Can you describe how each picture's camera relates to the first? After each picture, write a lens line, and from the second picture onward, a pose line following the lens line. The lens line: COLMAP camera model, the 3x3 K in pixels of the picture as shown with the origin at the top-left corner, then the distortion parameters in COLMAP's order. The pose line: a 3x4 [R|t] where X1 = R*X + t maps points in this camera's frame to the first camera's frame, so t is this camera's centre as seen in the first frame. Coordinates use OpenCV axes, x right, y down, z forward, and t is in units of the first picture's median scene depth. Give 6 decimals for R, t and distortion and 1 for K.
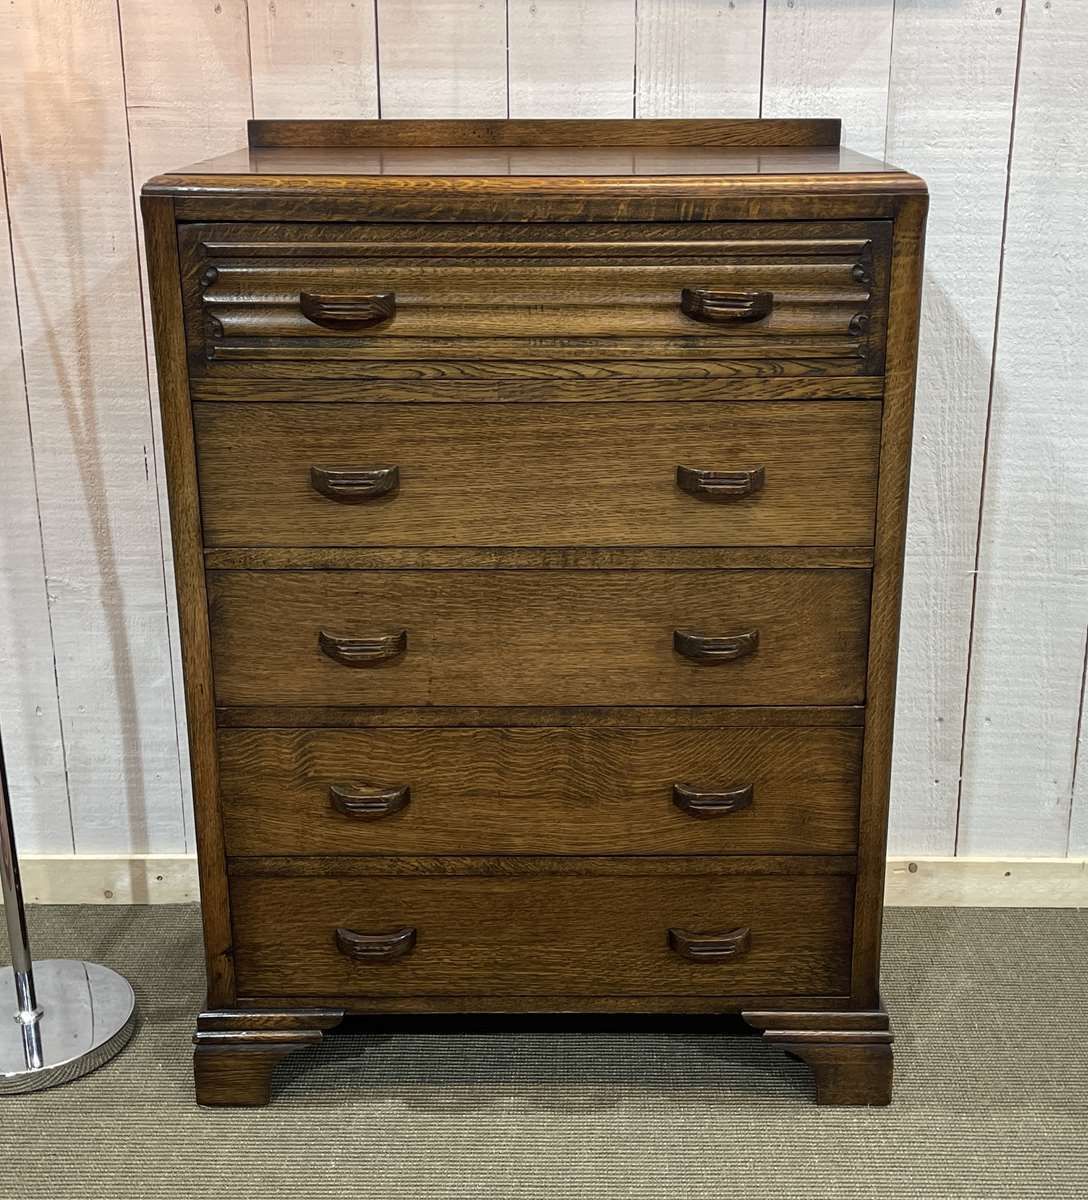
lens RADIAL K [[1748.2, 0, 557.9], [0, 1748.2, 624.7], [0, 0, 1]] dist [0.178631, -0.671612]
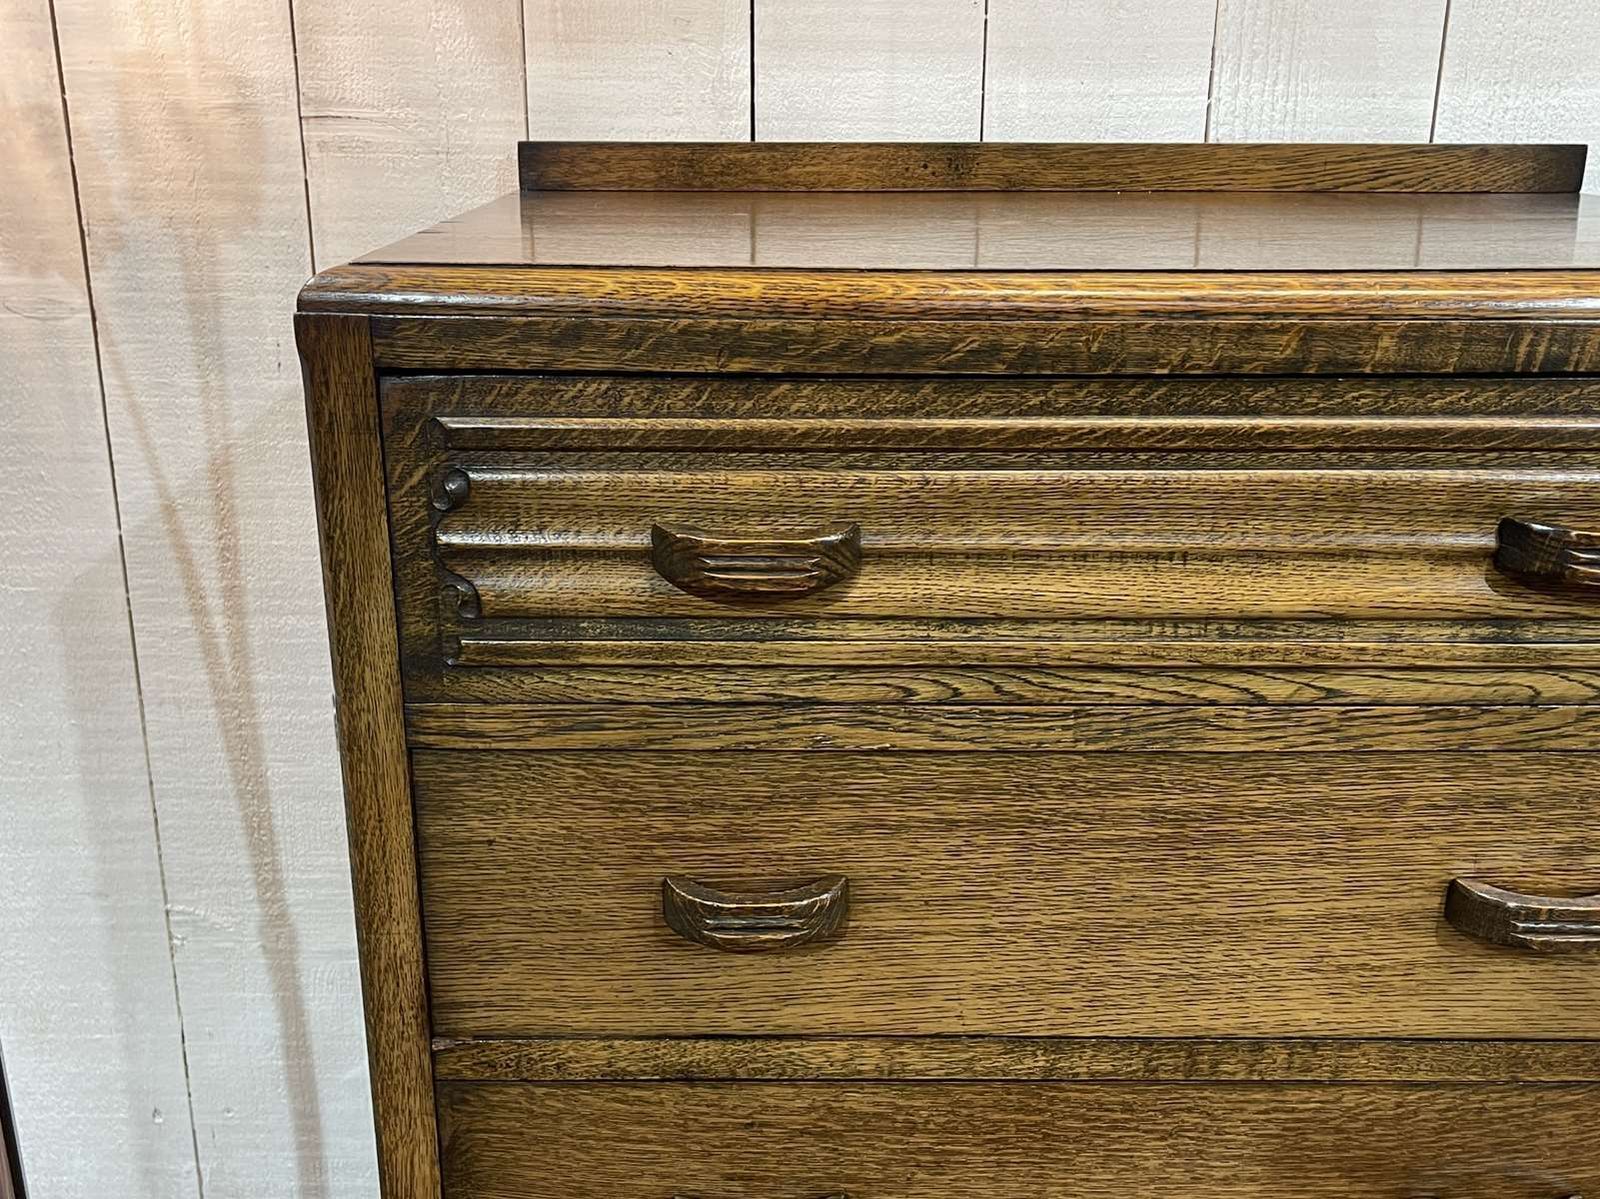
lens RADIAL K [[1750.7, 0, 807.0], [0, 1750.7, 633.8], [0, 0, 1]] dist [0.133419, -0.394230]
pose [[0.999940, 0.003815, 0.010317, -0.106335], [-0.003753, 0.999975, -0.006067, -0.151296], [-0.010340, 0.006028, 0.999928, 0.526475]]
